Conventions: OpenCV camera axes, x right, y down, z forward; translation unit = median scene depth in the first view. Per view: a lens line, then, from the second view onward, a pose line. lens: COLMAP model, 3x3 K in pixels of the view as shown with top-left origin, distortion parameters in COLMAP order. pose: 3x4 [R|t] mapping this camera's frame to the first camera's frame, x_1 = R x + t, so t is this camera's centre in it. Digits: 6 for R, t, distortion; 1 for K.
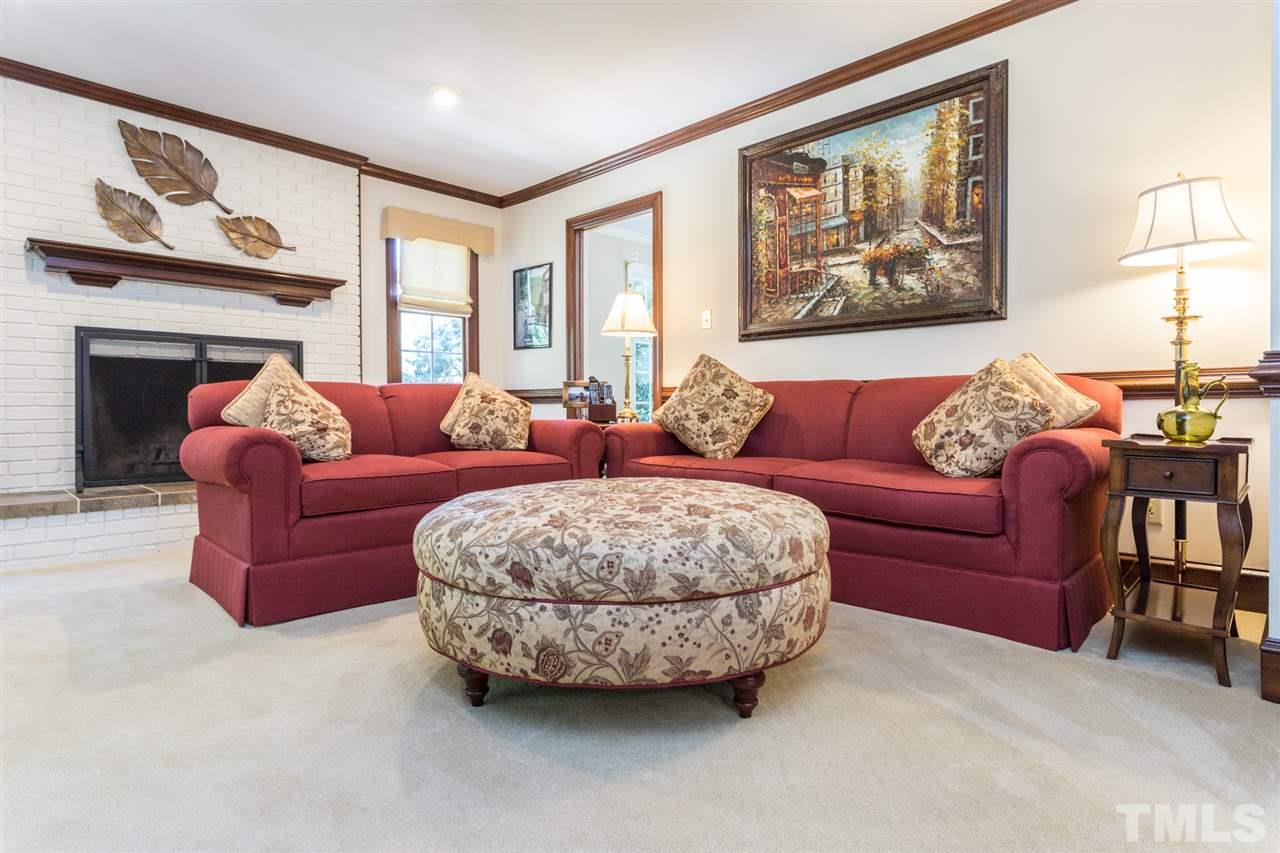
lens RADIAL K [[667.4, 0, 643.2], [0, 667.4, 421.7], [0, 0, 1]] dist [0.000048, 0.000983]
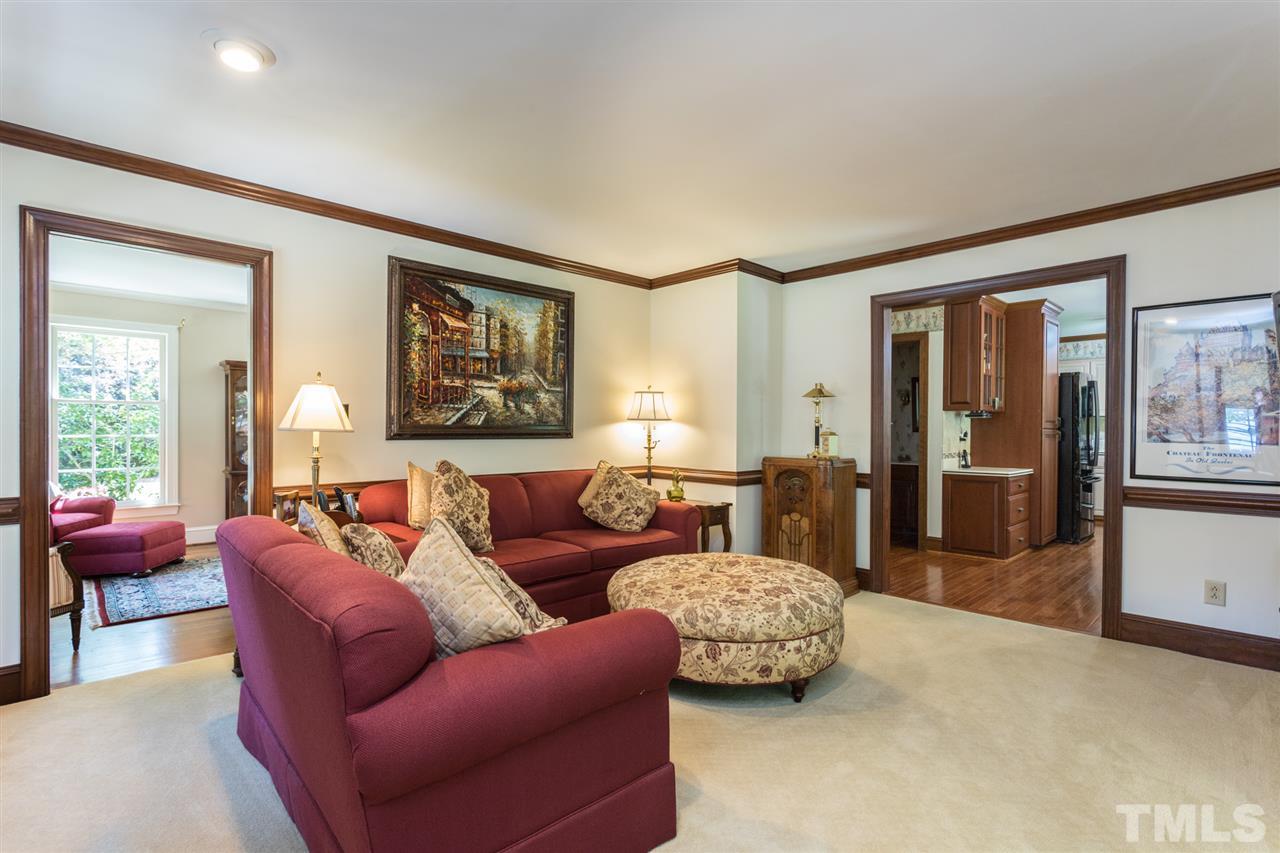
lens RADIAL K [[638.6, 0, 636.2], [0, 638.6, 428.5], [0, 0, 1]] dist [0.021569, 0.000079]
pose [[0.026253, -0.000502, 0.999655, -0.977906], [0.015297, 0.999883, 0.000100, -0.152616], [-0.999538, 0.015289, 0.026258, 0.679802]]
